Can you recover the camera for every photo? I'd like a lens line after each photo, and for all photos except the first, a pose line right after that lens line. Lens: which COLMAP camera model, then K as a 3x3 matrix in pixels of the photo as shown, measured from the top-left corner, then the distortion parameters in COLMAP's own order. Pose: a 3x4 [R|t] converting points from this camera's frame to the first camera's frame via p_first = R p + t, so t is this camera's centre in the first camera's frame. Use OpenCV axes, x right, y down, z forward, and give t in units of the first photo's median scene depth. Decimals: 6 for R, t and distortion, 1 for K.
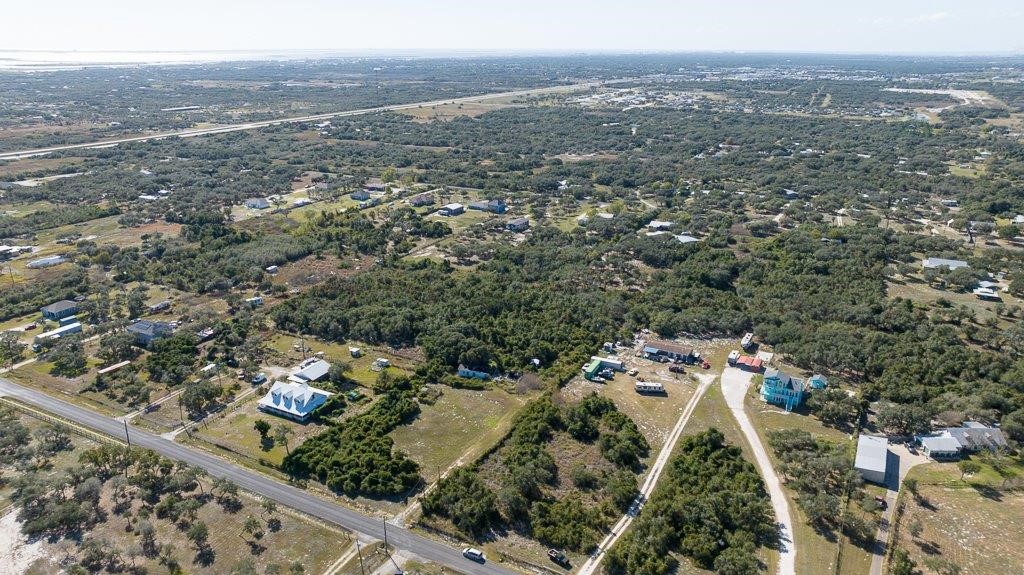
lens RADIAL K [[720.5, 0, 514.5], [0, 720.5, 289.3], [0, 0, 1]] dist [-0.016333, 0.004516]
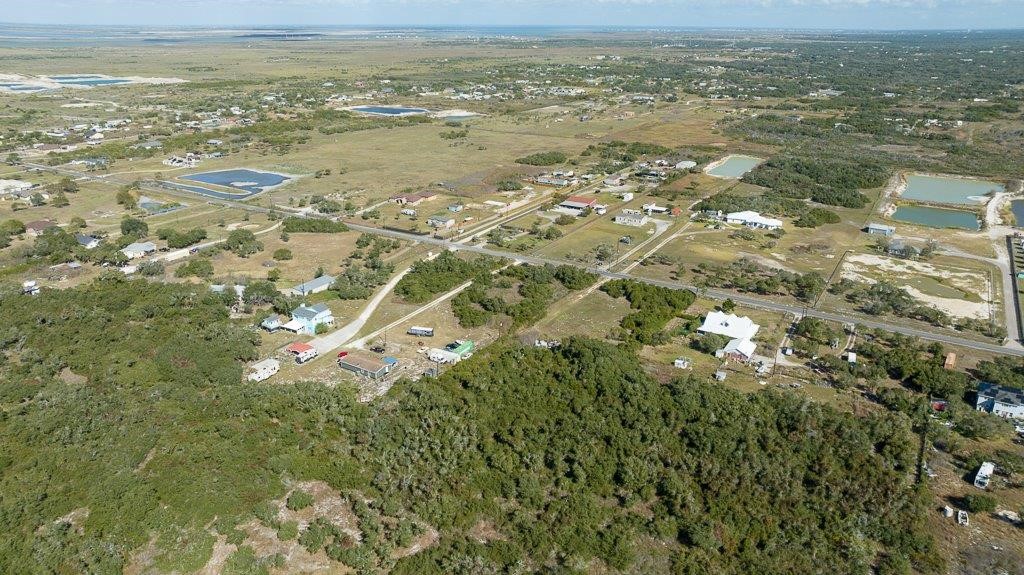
lens RADIAL K [[720.5, 0, 514.5], [0, 720.5, 289.3], [0, 0, 1]] dist [-0.016333, 0.004516]
pose [[-0.997672, -0.031008, 0.060732, -0.022850], [0.014684, 0.772033, 0.635412, -0.618024], [-0.066590, 0.634825, -0.769781, 1.799037]]
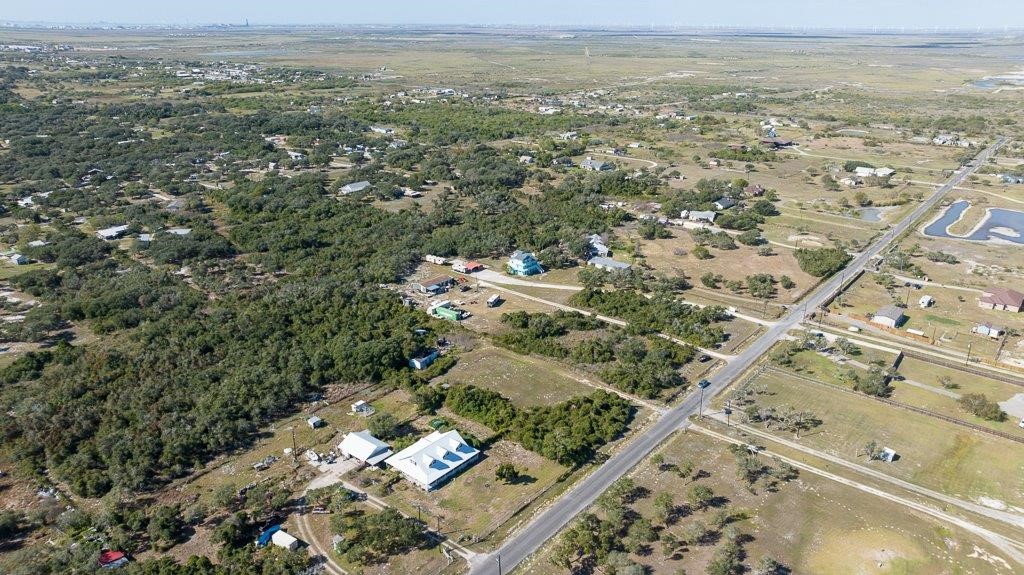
lens RADIAL K [[720.5, 0, 514.5], [0, 720.5, 289.3], [0, 0, 1]] dist [-0.016333, 0.004516]
pose [[0.200027, -0.346253, 0.916568, -0.923392], [0.311806, 0.909336, 0.275474, -0.208179], [-0.928852, 0.230689, 0.289856, 0.602119]]
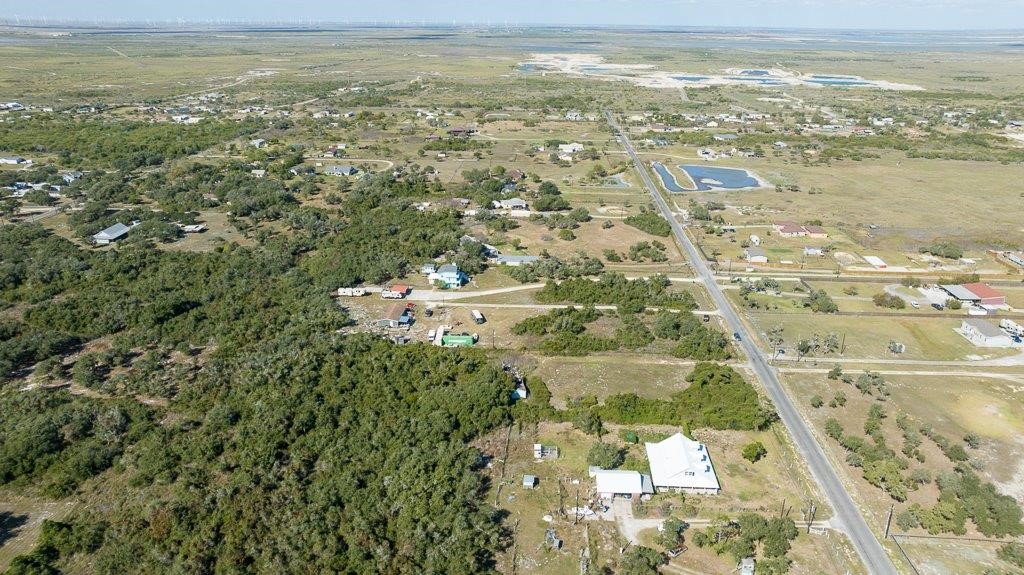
lens RADIAL K [[720.5, 0, 514.5], [0, 720.5, 289.3], [0, 0, 1]] dist [-0.016333, 0.004516]
pose [[-0.420809, -0.326664, 0.846292, -0.804455], [0.283546, 0.838806, 0.464765, -0.422005], [-0.861697, 0.435540, -0.260353, 1.225497]]
